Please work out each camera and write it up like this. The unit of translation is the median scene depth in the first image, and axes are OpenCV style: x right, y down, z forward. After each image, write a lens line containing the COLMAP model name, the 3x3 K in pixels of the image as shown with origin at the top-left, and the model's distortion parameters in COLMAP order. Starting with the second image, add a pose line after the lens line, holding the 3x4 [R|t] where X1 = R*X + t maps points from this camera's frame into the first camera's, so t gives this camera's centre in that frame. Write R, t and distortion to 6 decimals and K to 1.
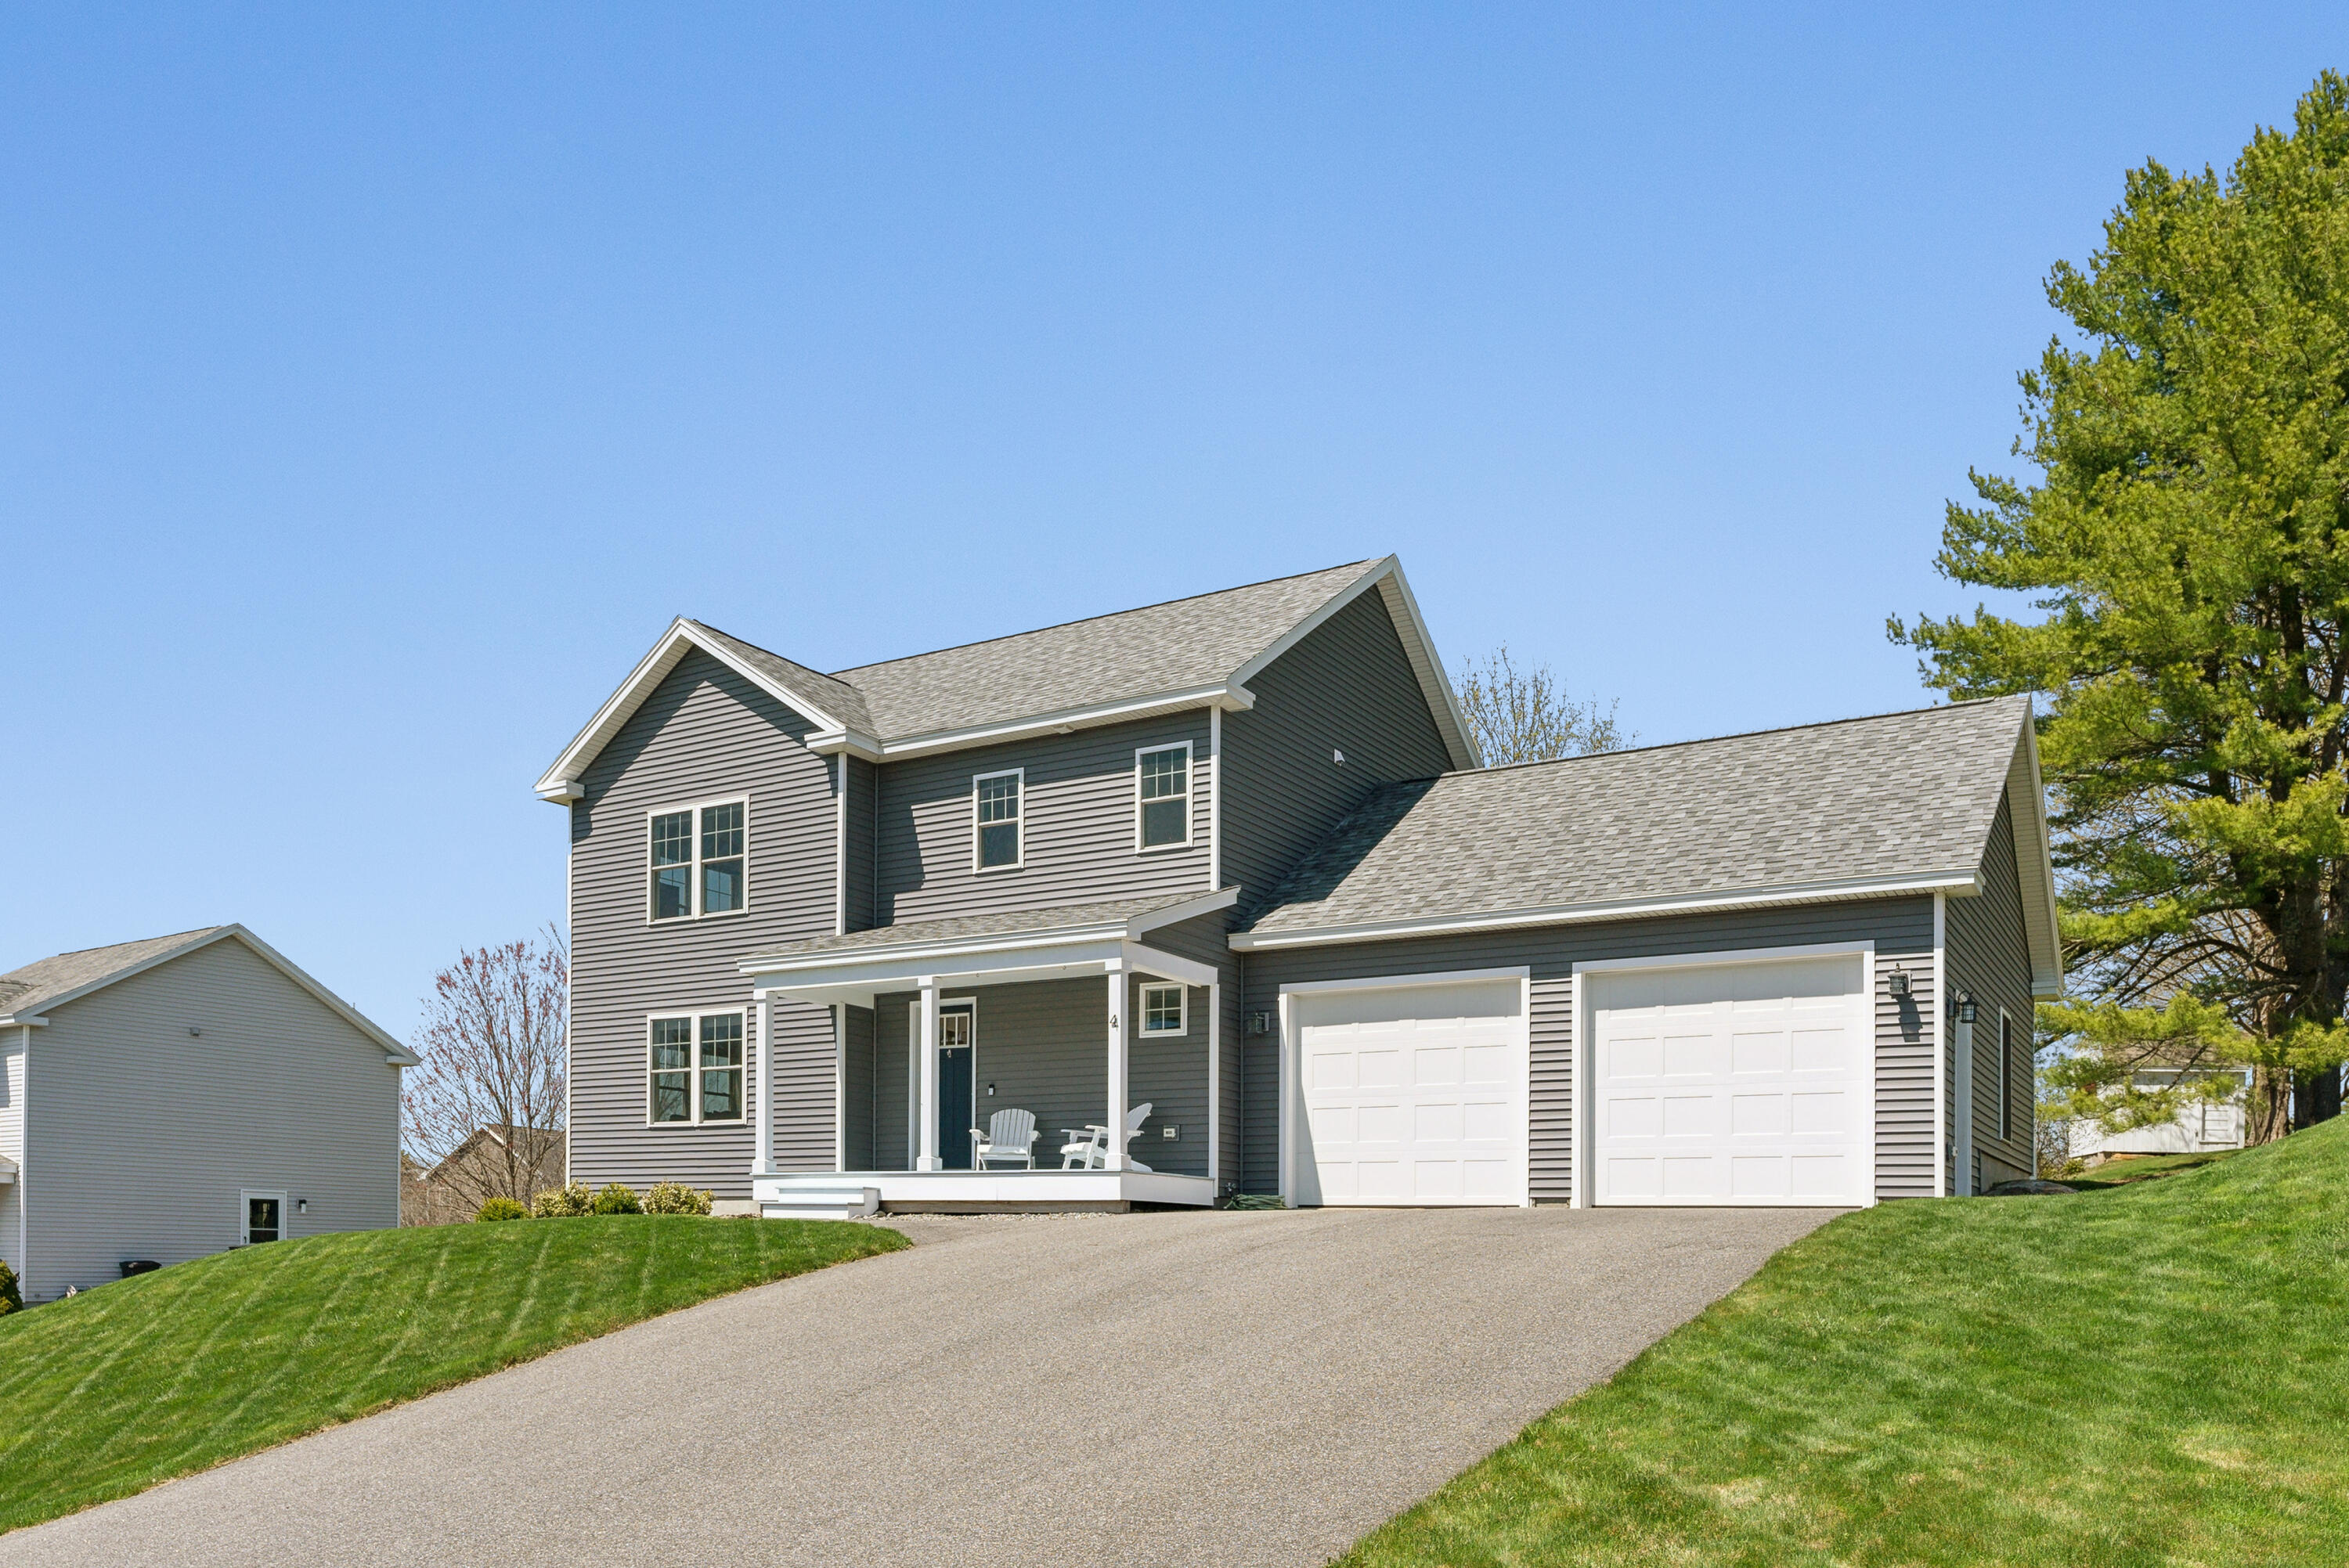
lens RADIAL K [[1626.4, 0, 1174.5], [0, 1626.4, 784.0], [0, 0, 1]] dist [-0.003086, -0.001573]
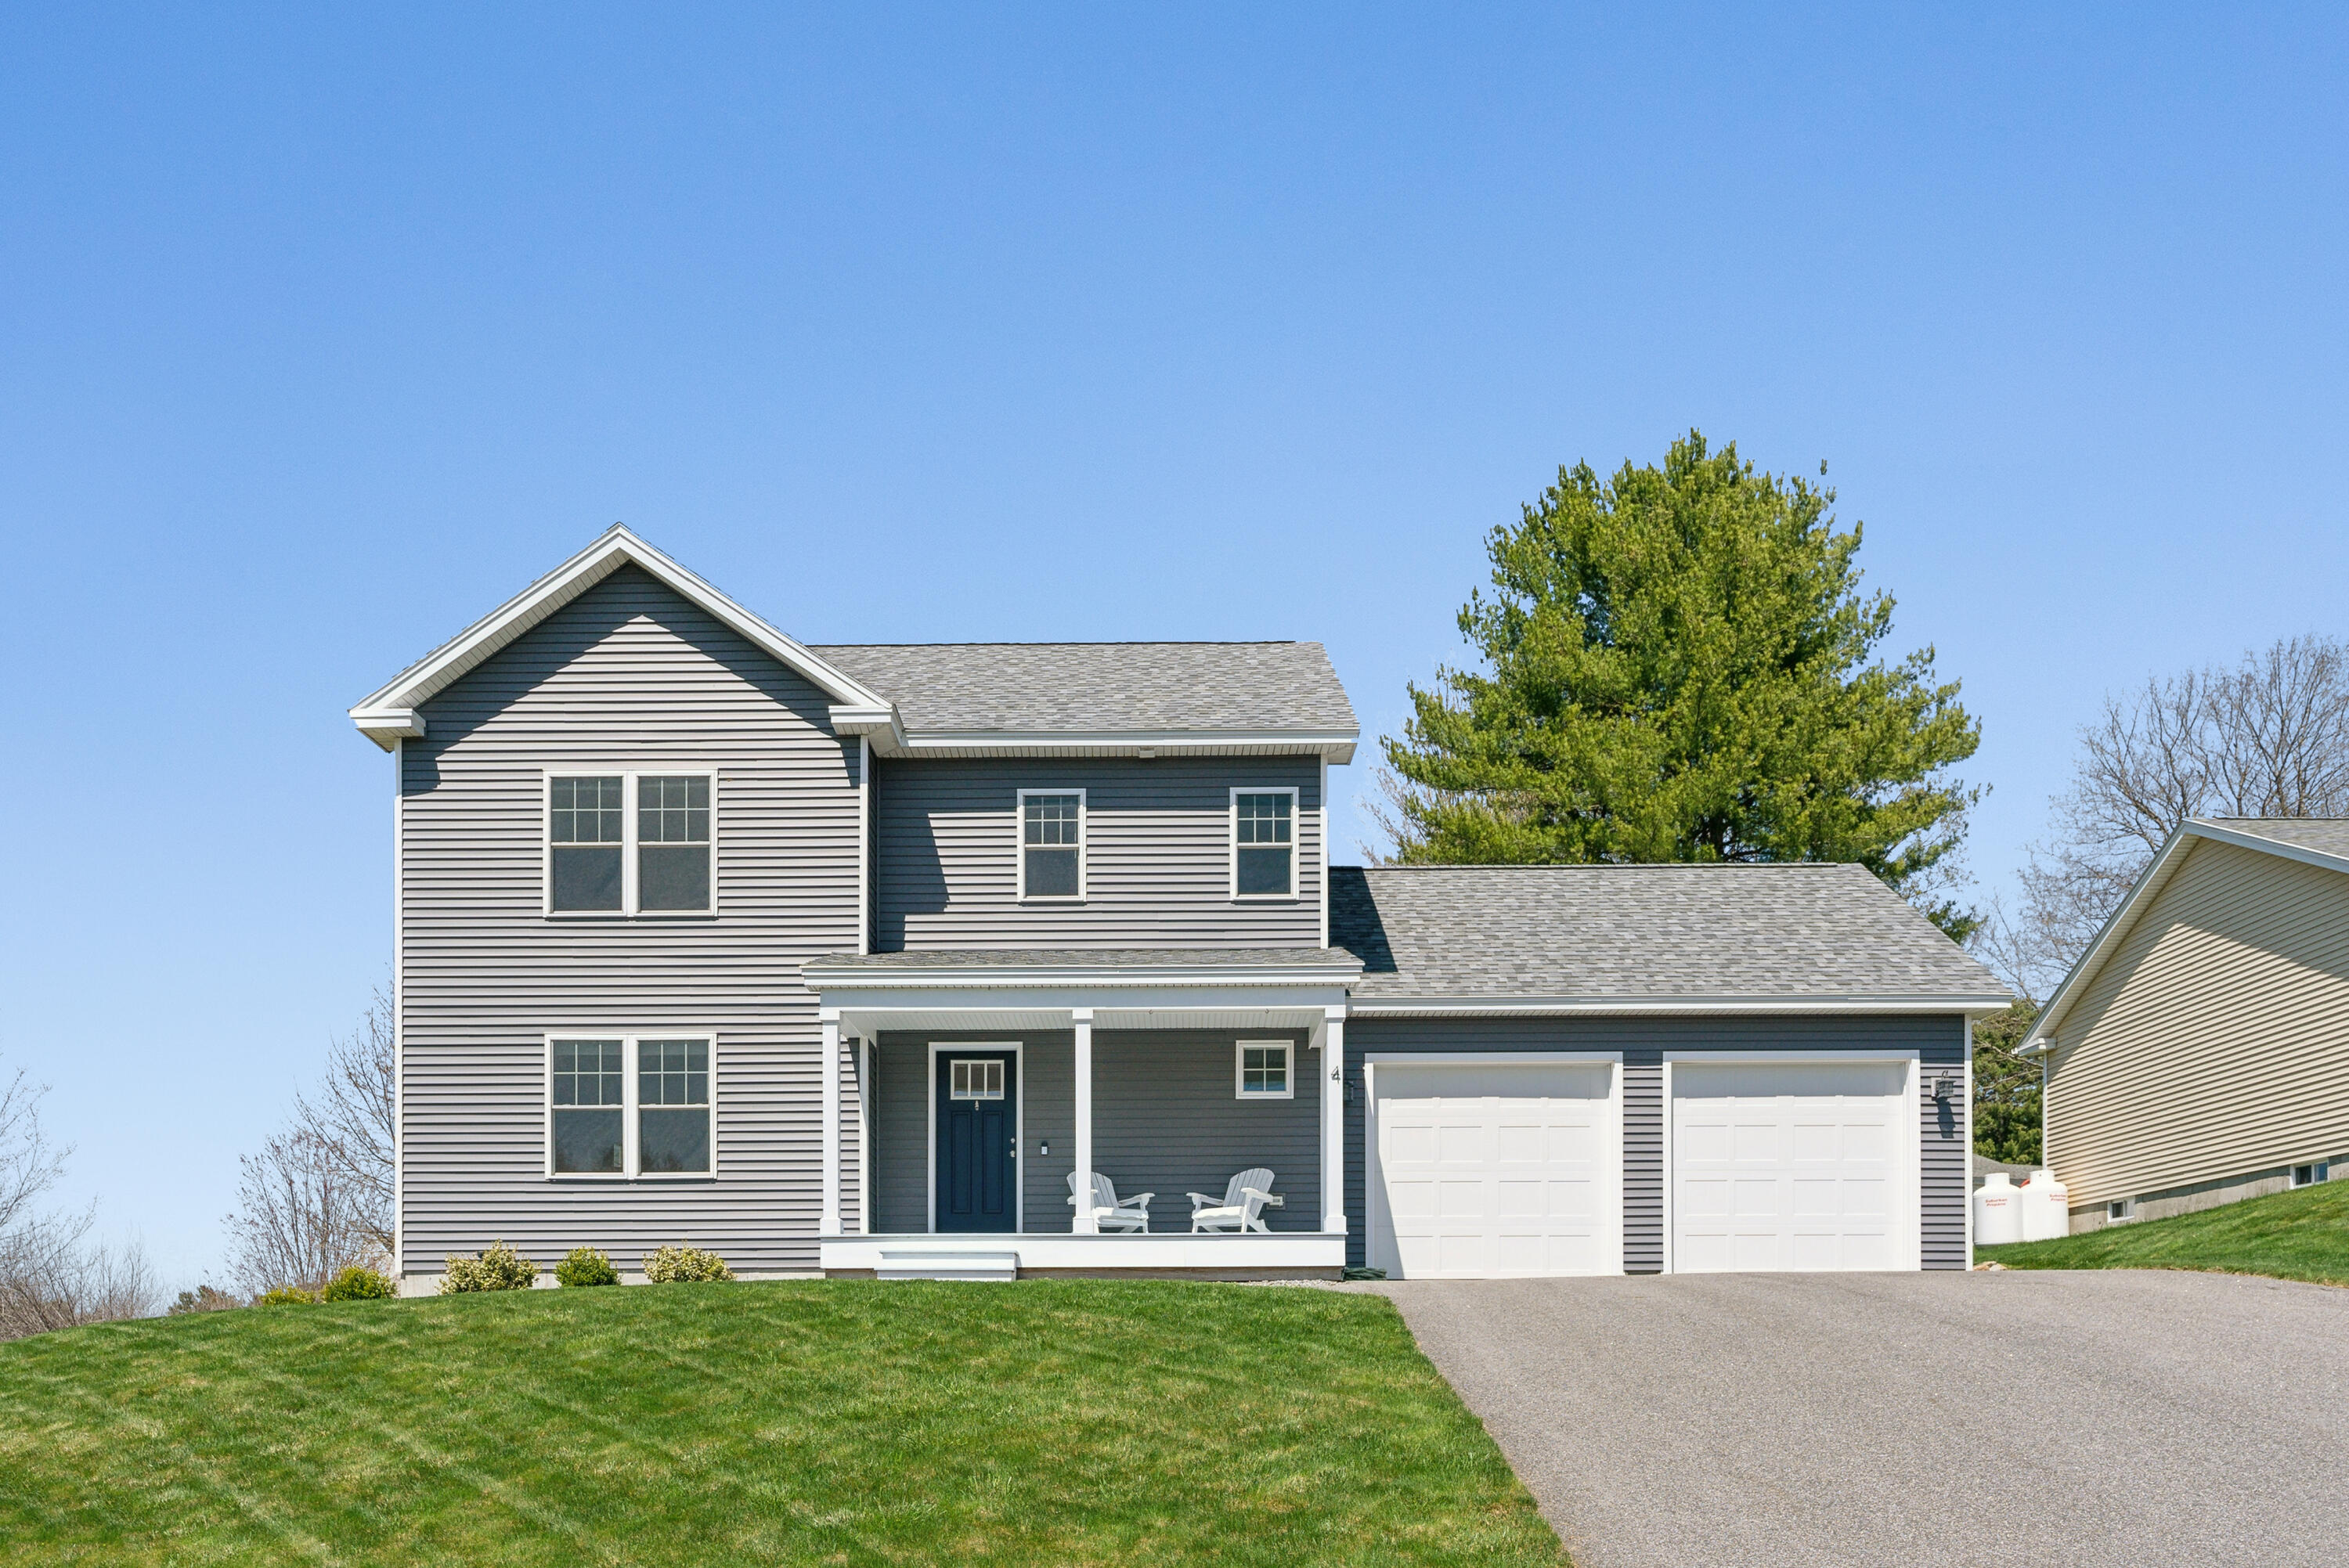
lens RADIAL K [[1543.2, 0, 1169.7], [0, 1543.2, 1005.3], [0, 0, 1]] dist [-0.007669, -0.001109]
pose [[0.865808, 0.094819, 0.491311, -0.472854], [-0.120053, 0.992566, 0.020006, 0.087764], [-0.485762, -0.076304, 0.870754, 0.252633]]
